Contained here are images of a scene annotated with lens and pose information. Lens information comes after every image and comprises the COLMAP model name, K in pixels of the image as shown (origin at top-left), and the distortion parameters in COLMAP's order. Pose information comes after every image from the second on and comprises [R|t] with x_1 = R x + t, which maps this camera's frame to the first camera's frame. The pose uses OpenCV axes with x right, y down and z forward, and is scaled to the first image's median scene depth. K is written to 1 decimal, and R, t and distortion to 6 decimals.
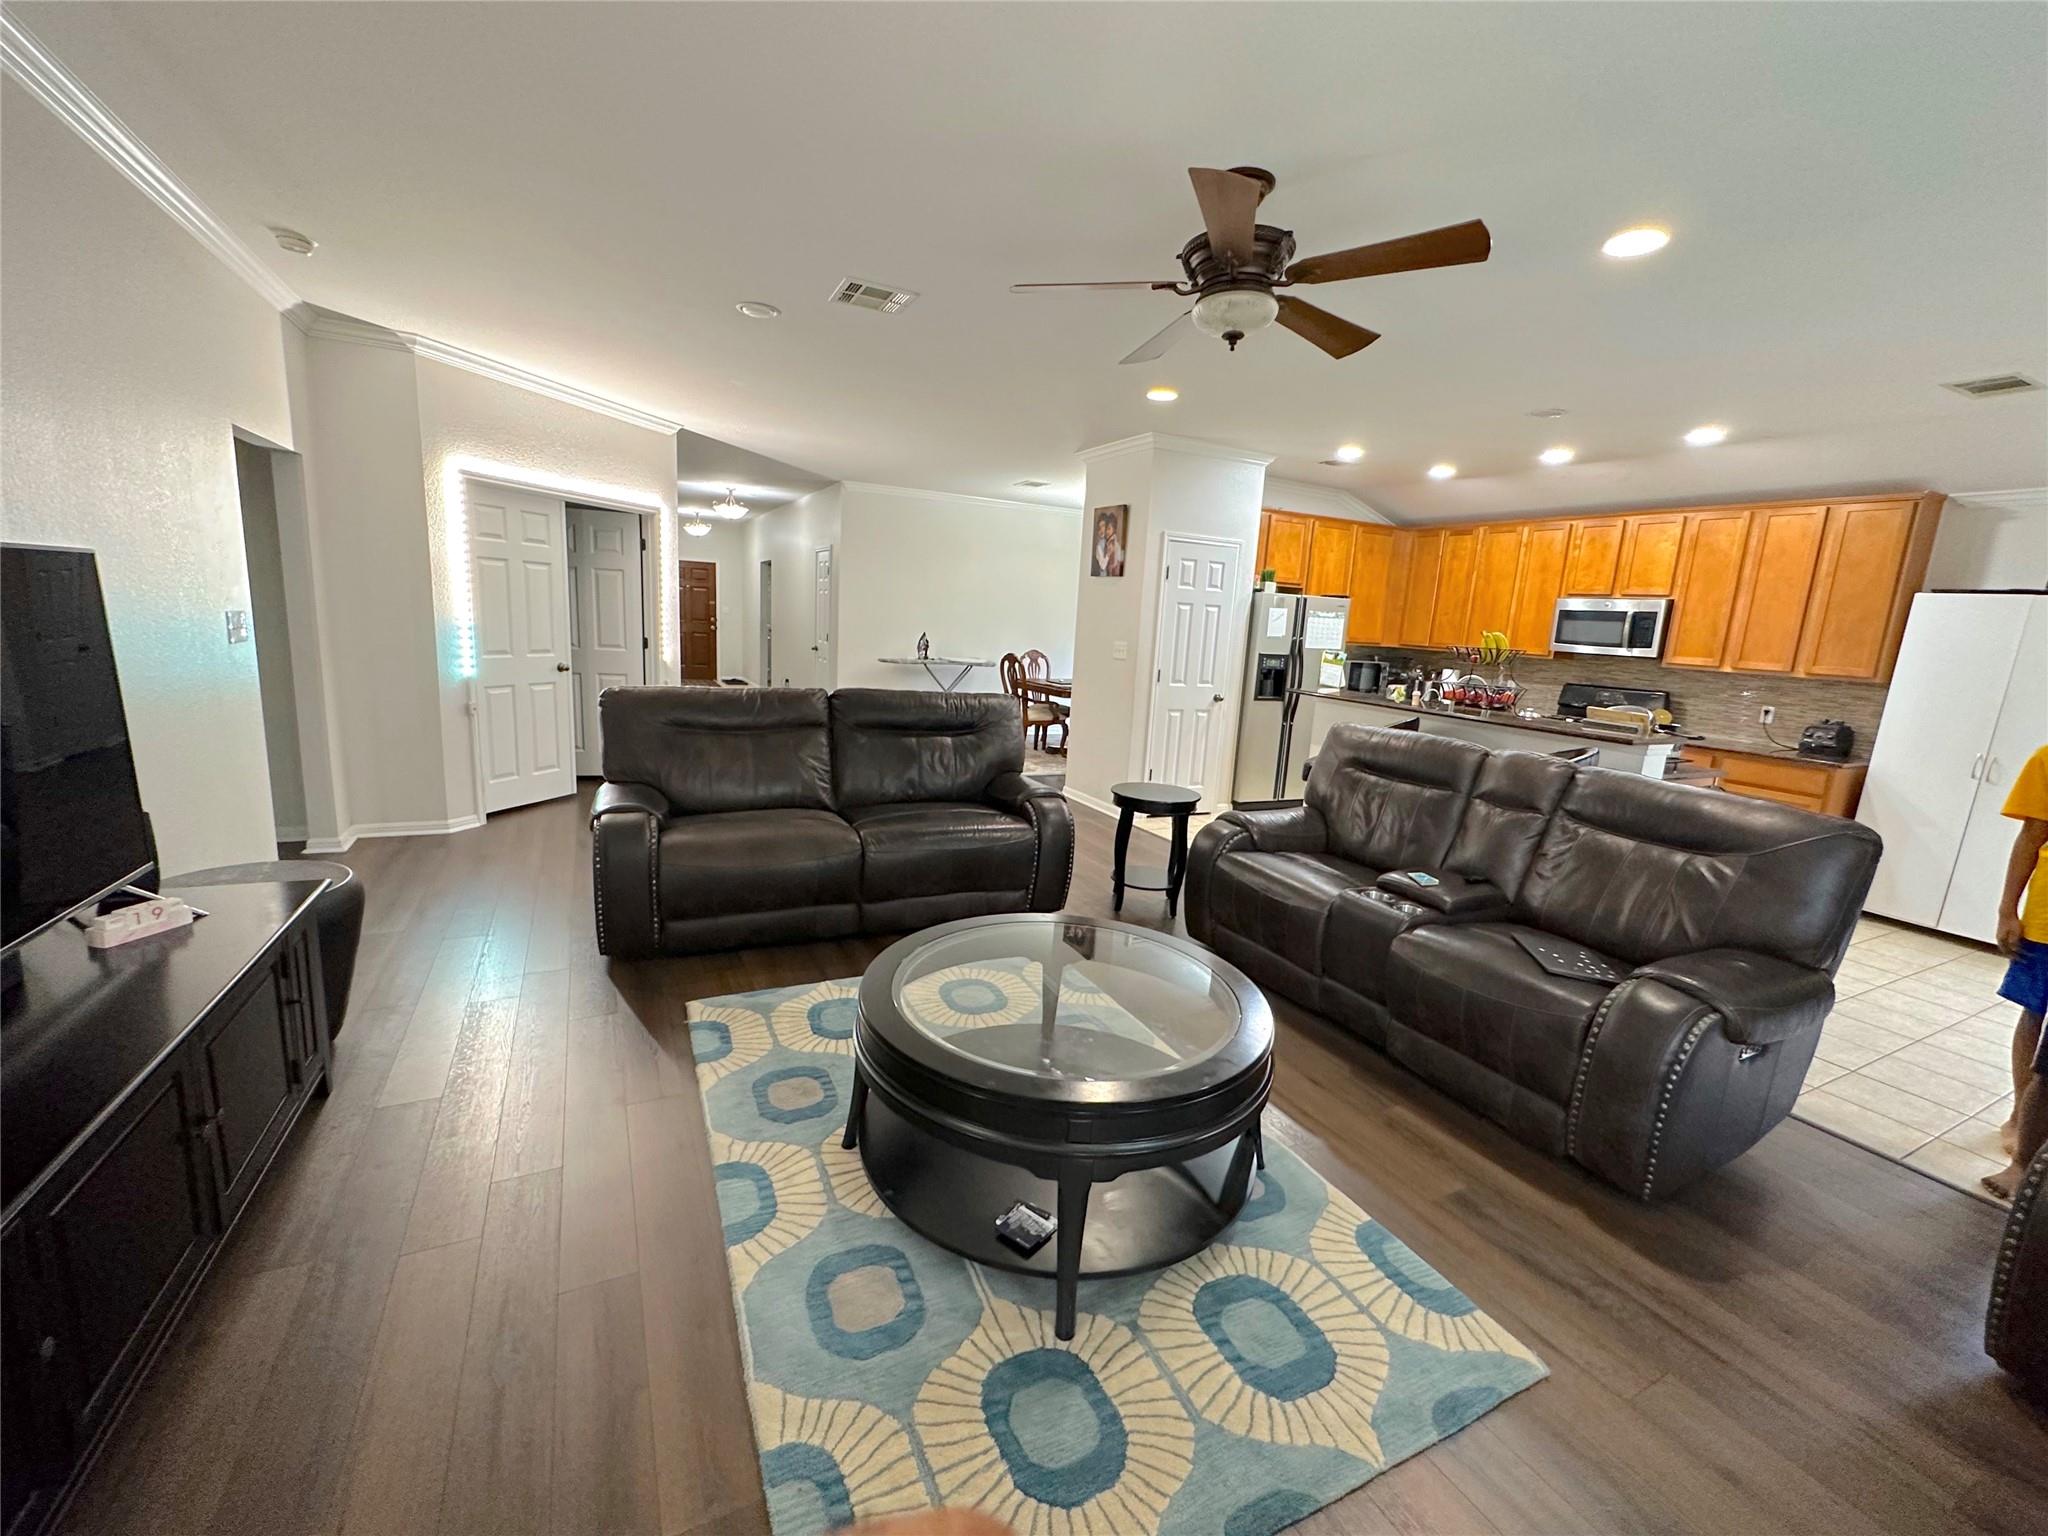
lens RADIAL K [[838.8, 0, 1024.0], [0, 838.8, 768.0], [0, 0, 1]] dist [-0.000009, -0.000017]
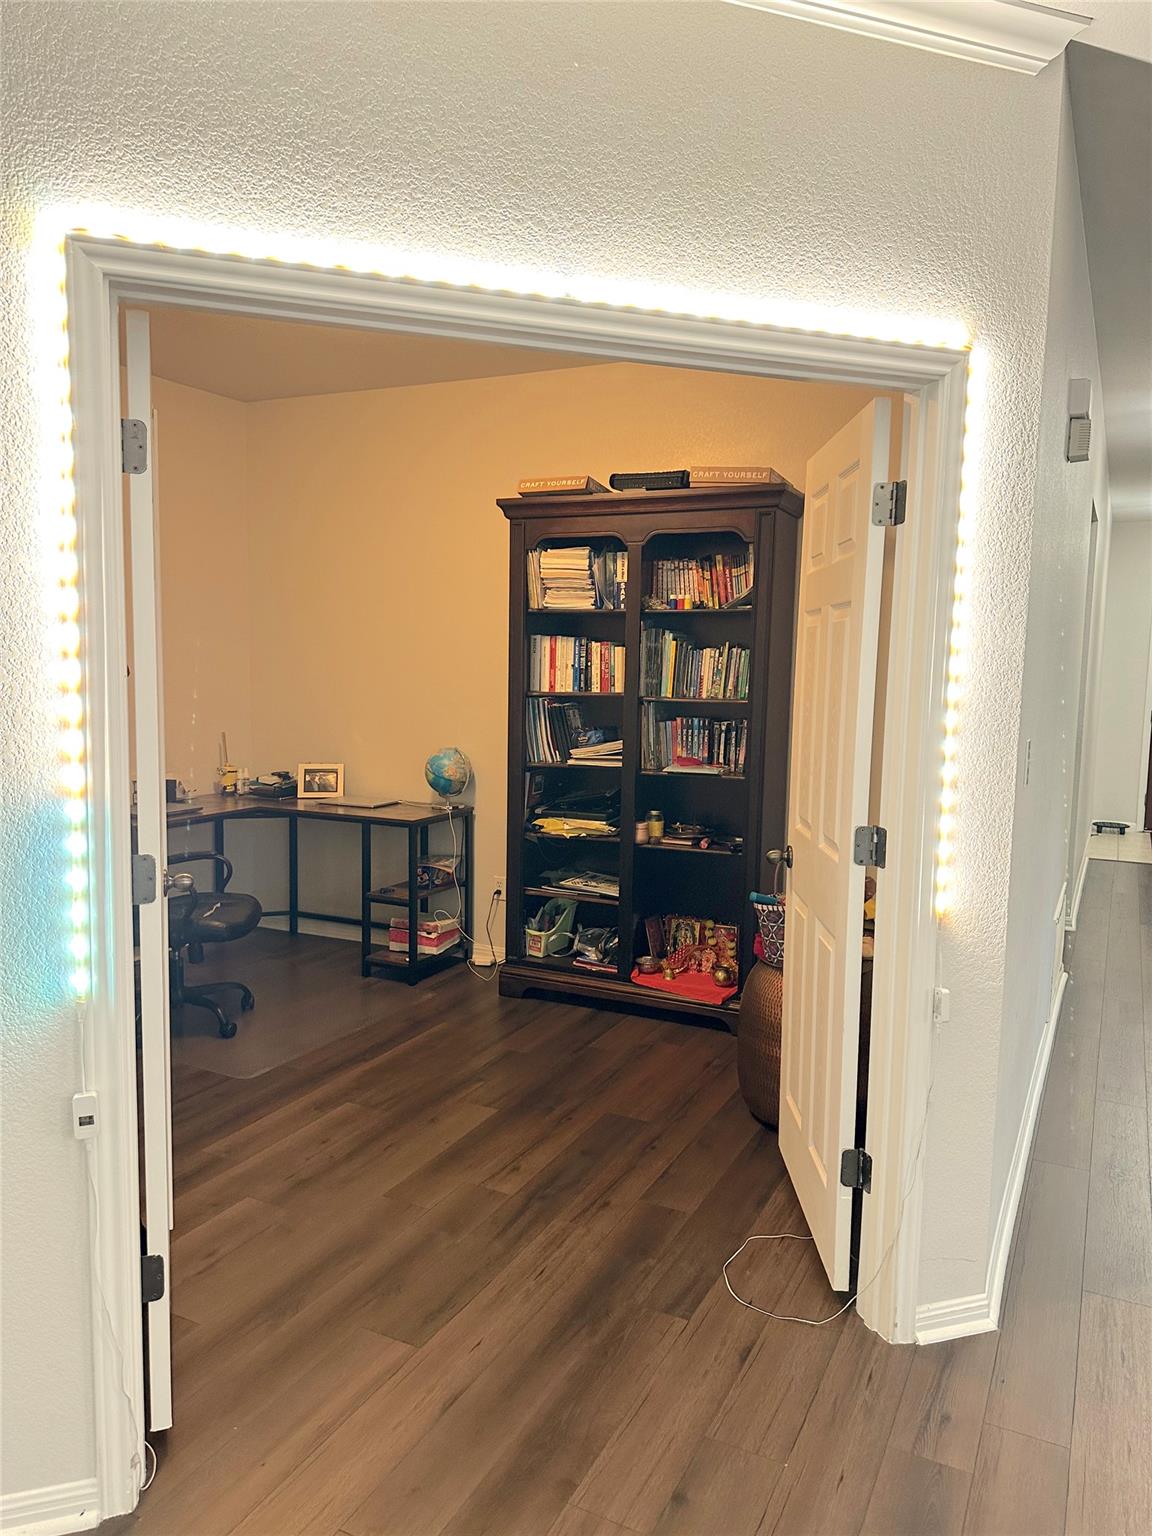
lens RADIAL K [[1077.3, 0, 576.0], [0, 1077.3, 768.0], [0, 0, 1]] dist [0.059371, -0.076957]
pose [[0.597689, 0.032829, -0.801055, -0.226255], [-0.125509, 0.990673, -0.053046, -0.145408], [0.791843, 0.132245, 0.596235, 0.708335]]
